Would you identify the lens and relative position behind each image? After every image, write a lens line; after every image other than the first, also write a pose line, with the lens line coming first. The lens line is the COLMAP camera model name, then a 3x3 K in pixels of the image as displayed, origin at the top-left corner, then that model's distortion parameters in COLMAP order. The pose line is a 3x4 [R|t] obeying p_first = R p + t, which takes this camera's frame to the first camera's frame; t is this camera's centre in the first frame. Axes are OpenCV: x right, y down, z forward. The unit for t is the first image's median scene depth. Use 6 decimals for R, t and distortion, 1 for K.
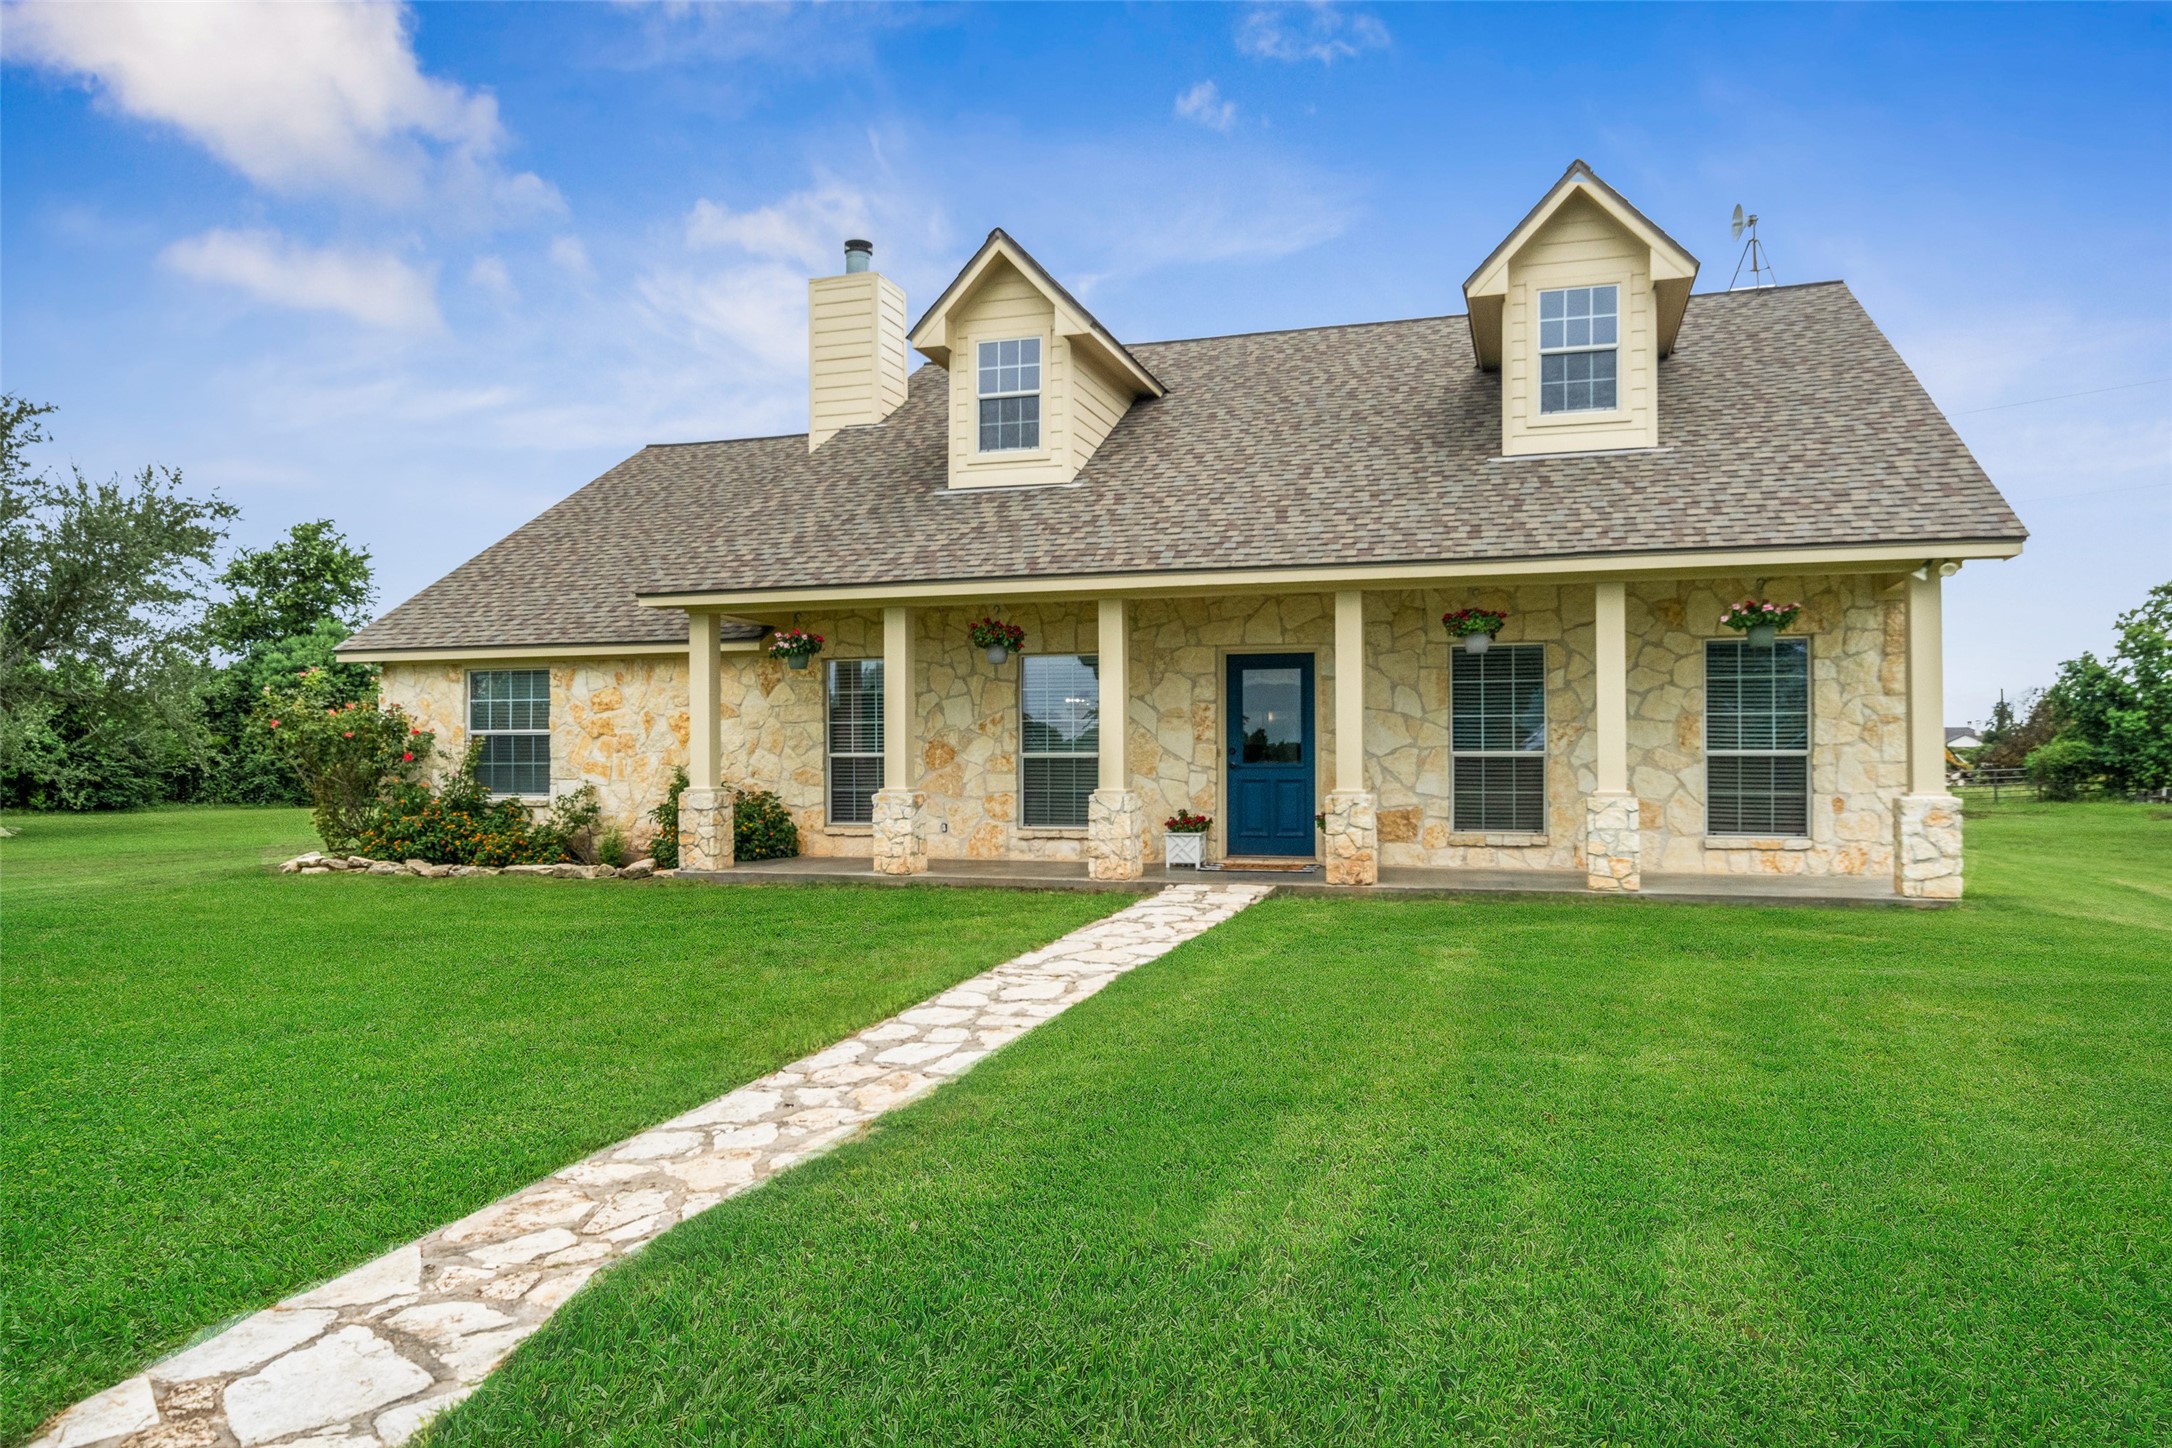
lens RADIAL K [[1482.7, 0, 1089.8], [0, 1482.7, 734.8], [0, 0, 1]] dist [-0.004663, -0.001680]
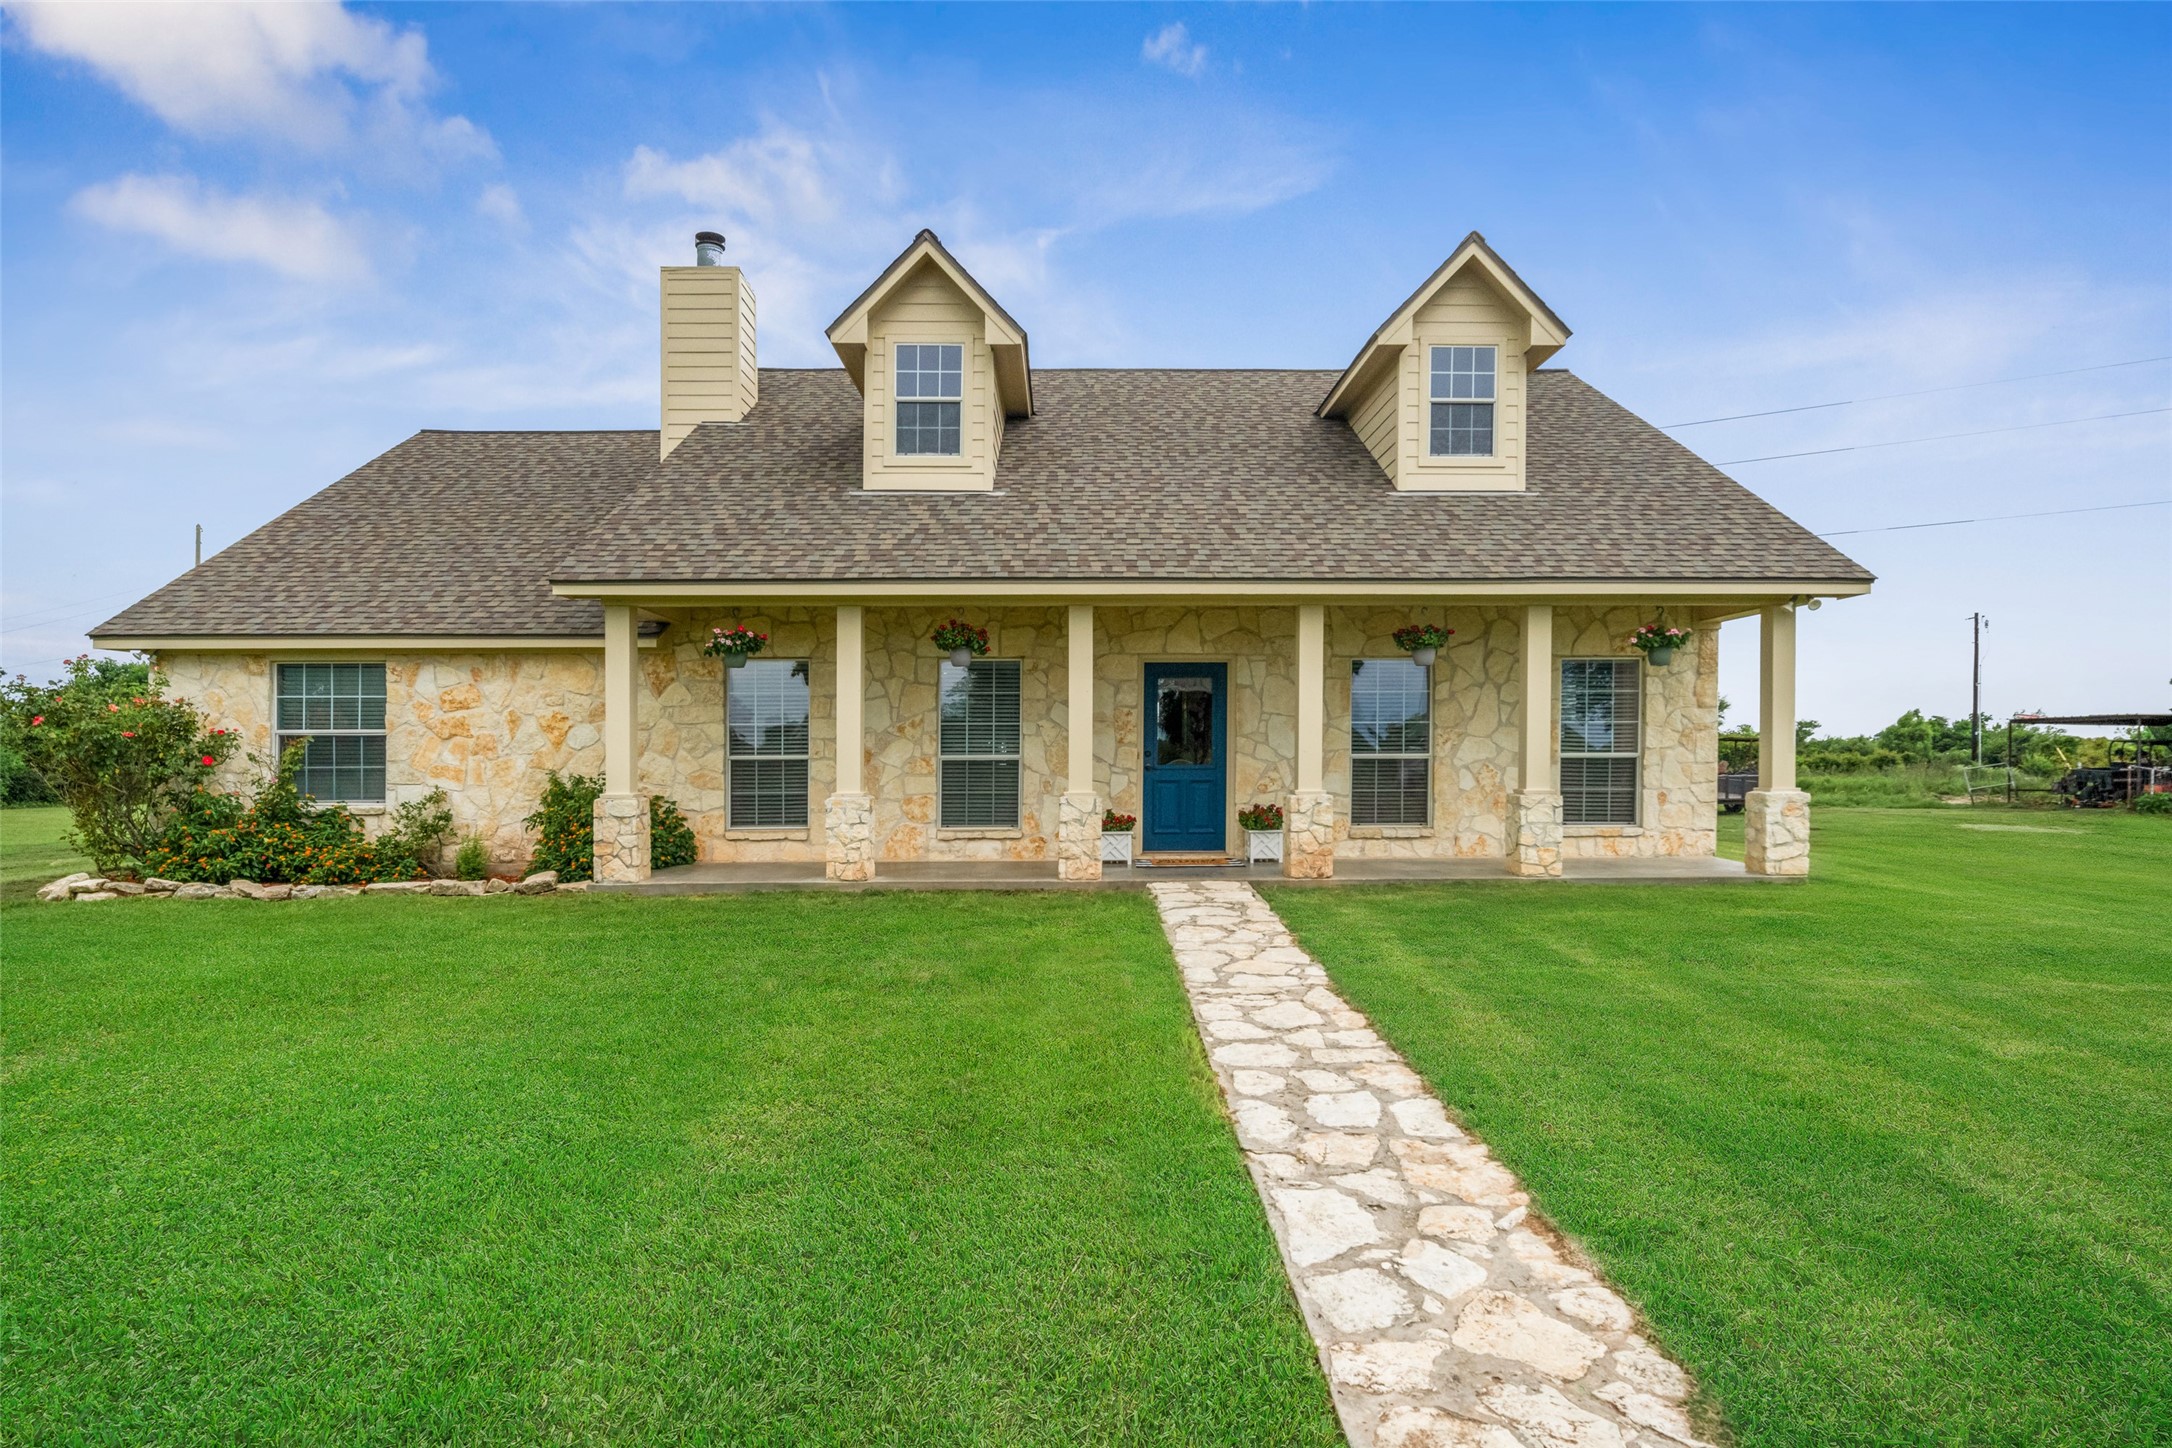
lens RADIAL K [[1236.5, 0, 1082.3], [0, 1236.5, 754.6], [0, 0, 1]] dist [-0.001681, -0.001586]
pose [[0.948220, -0.001107, 0.317612, -0.227003], [-0.003639, 0.999890, 0.014350, -0.000745], [-0.317594, -0.014763, 0.948112, 0.171004]]
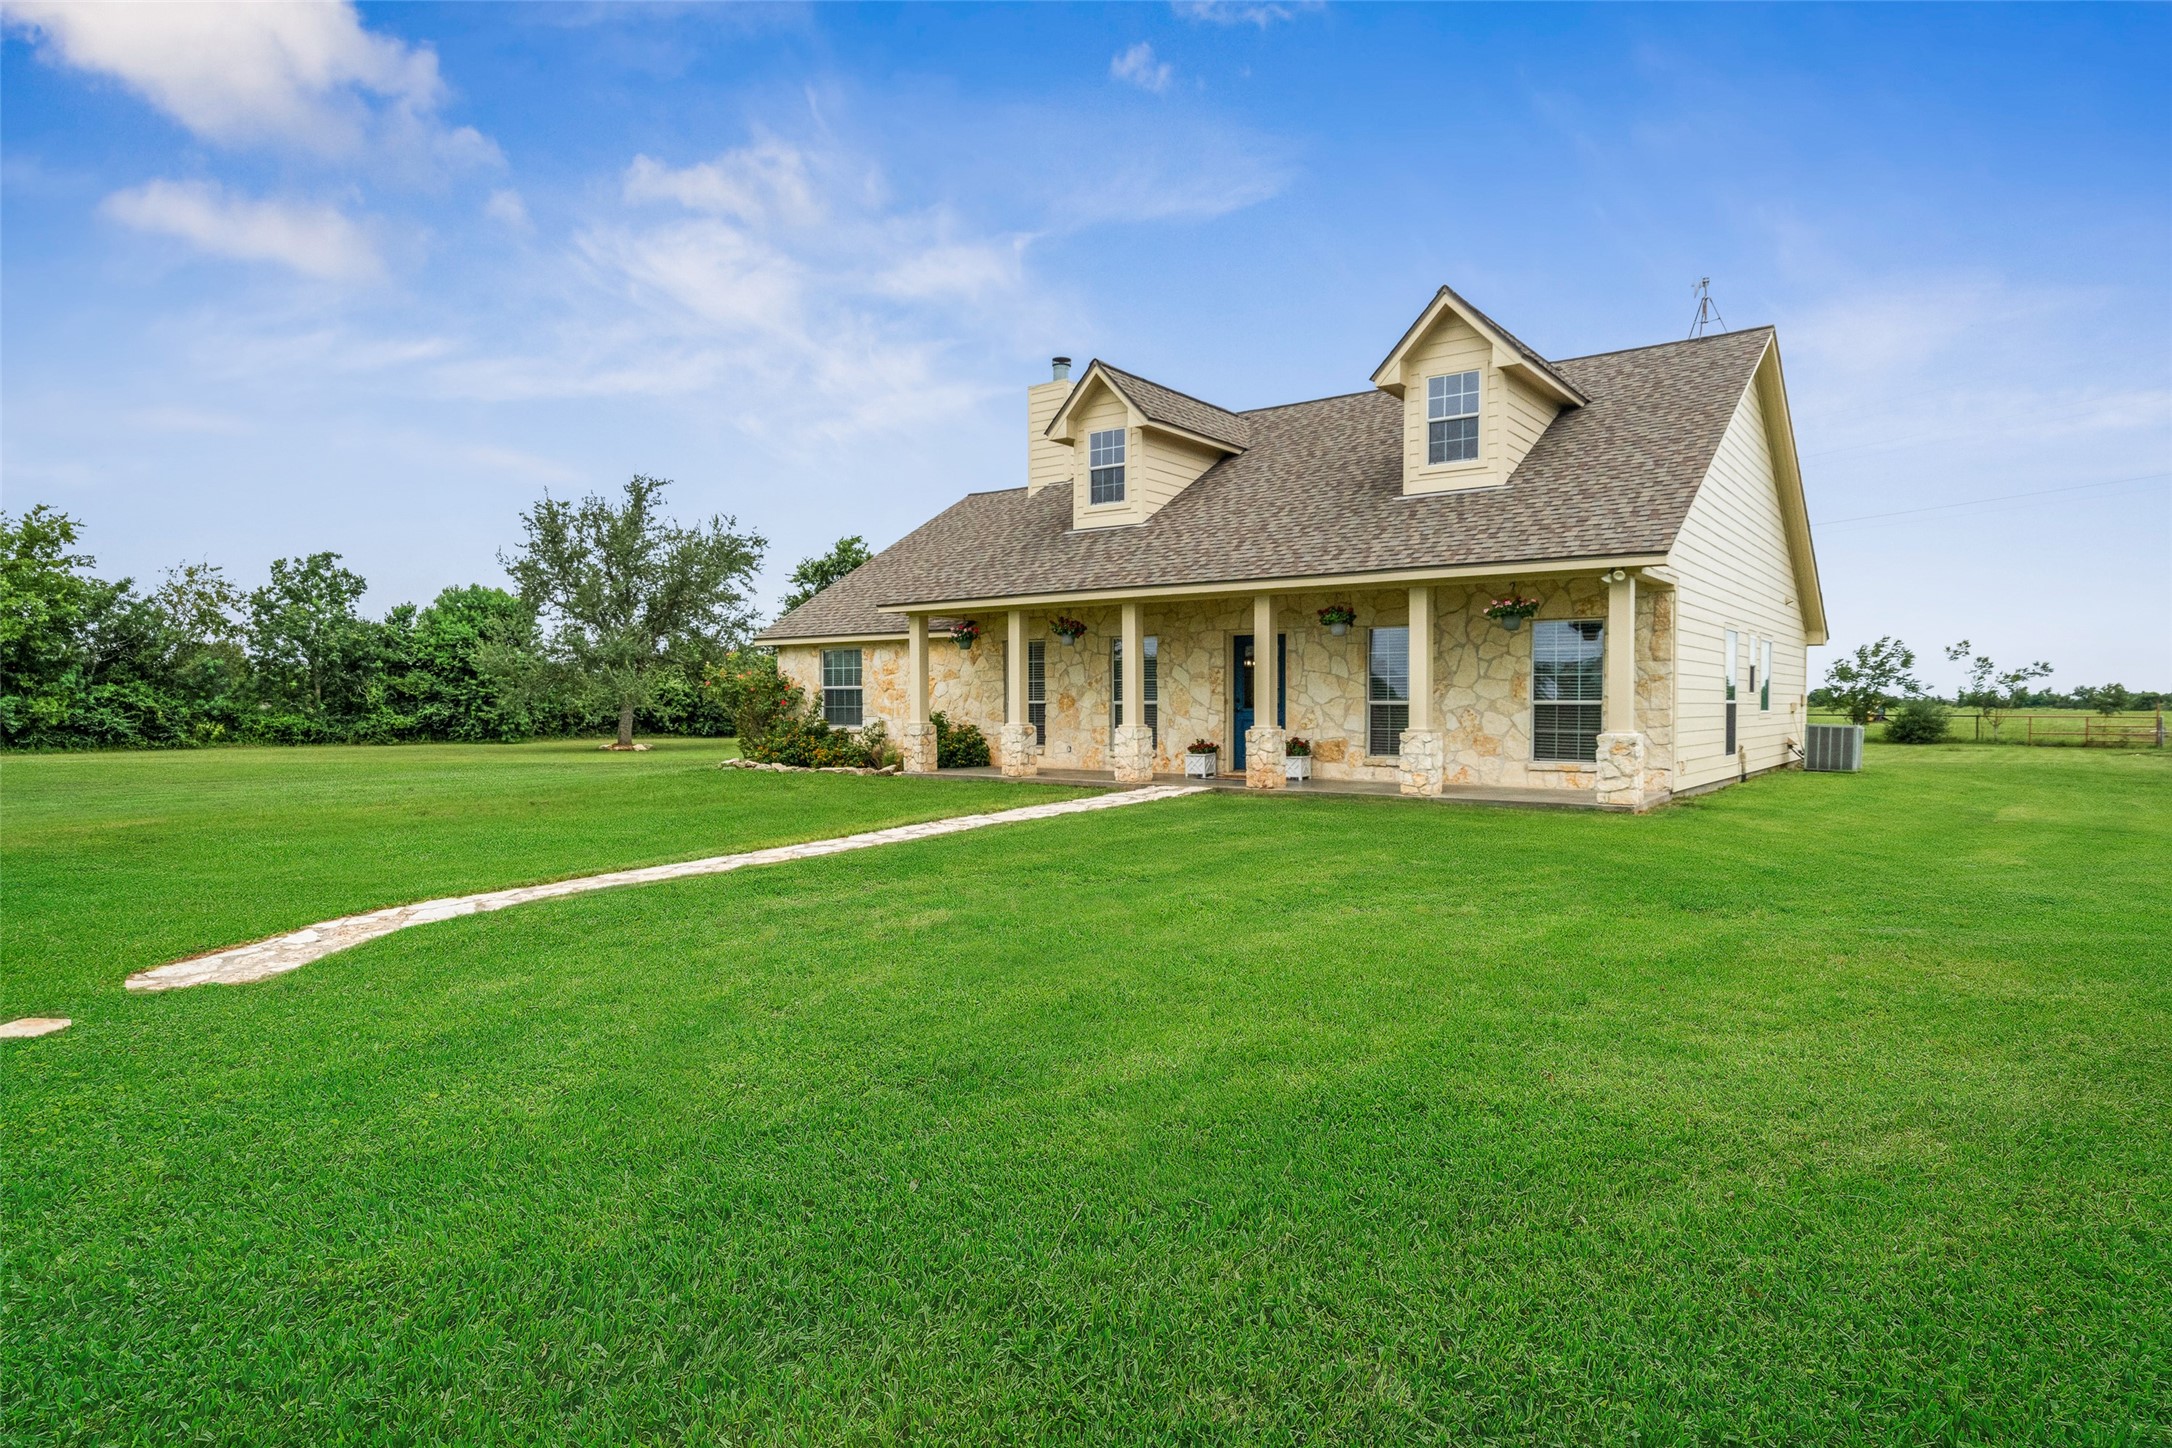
lens RADIAL K [[1236.5, 0, 1096.2], [0, 1236.5, 715.2], [0, 0, 1]] dist [-0.001681, -0.001586]
pose [[0.943145, 0.005778, -0.332332, 0.370890], [0.003130, 0.999650, 0.026262, -0.007020], [0.332368, -0.025809, 0.942797, -0.219523]]
